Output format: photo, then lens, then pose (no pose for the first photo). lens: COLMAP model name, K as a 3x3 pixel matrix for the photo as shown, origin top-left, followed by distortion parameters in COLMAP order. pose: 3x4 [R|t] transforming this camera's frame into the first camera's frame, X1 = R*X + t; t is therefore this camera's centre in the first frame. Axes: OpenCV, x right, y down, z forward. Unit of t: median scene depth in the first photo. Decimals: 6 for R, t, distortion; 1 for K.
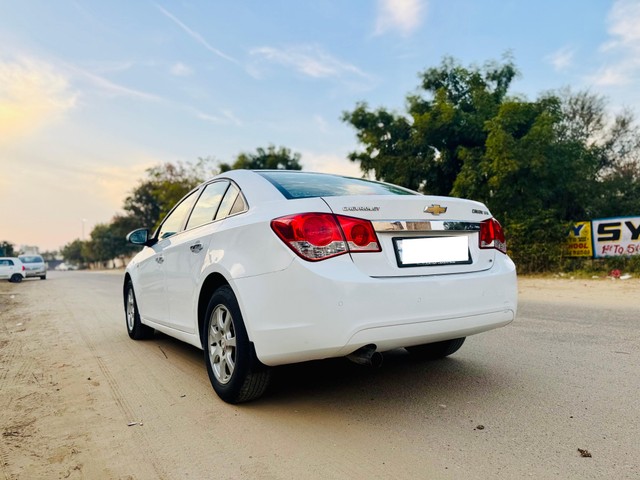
lens RADIAL K [[447.0, 0, 320.0], [0, 447.0, 240.0], [0, 0, 1]] dist [0.072633, -0.108495]
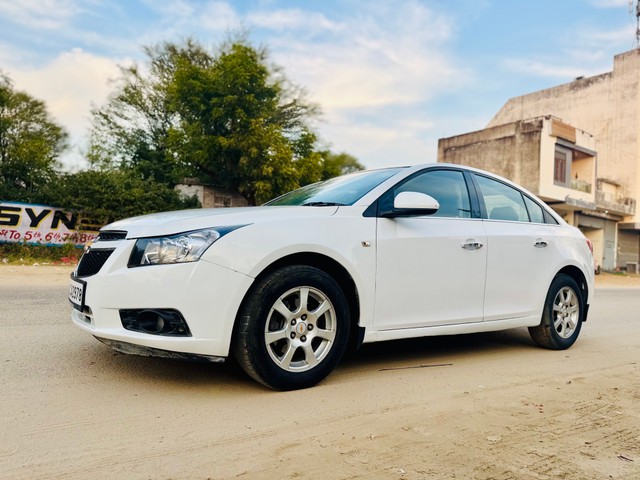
lens RADIAL K [[447.0, 0, 320.0], [0, 447.0, 240.0], [0, 0, 1]] dist [0.072633, -0.108495]
pose [[-0.062828, 0.065276, 0.995887, -0.355687], [-0.098450, 0.992587, -0.071271, 0.036164], [-0.993157, -0.102523, -0.055935, 0.396518]]
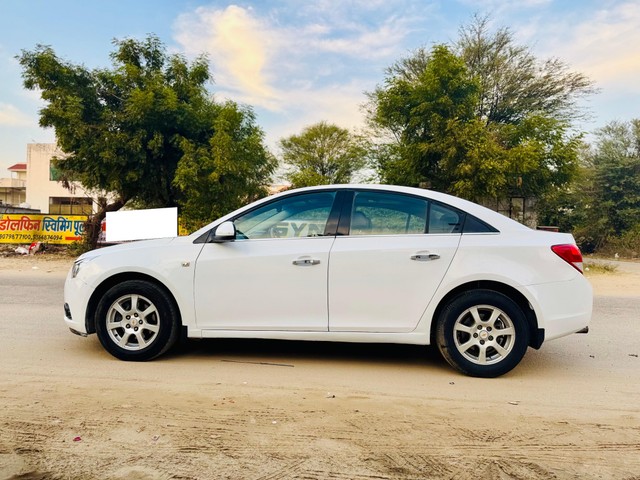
lens RADIAL K [[447.0, 0, 320.0], [0, 447.0, 240.0], [0, 0, 1]] dist [0.072633, -0.108495]
pose [[0.601134, 0.044540, 0.797906, -0.326257], [-0.079273, 0.996845, 0.004079, -0.002011], [-0.795207, -0.065705, 0.602768, 0.128435]]
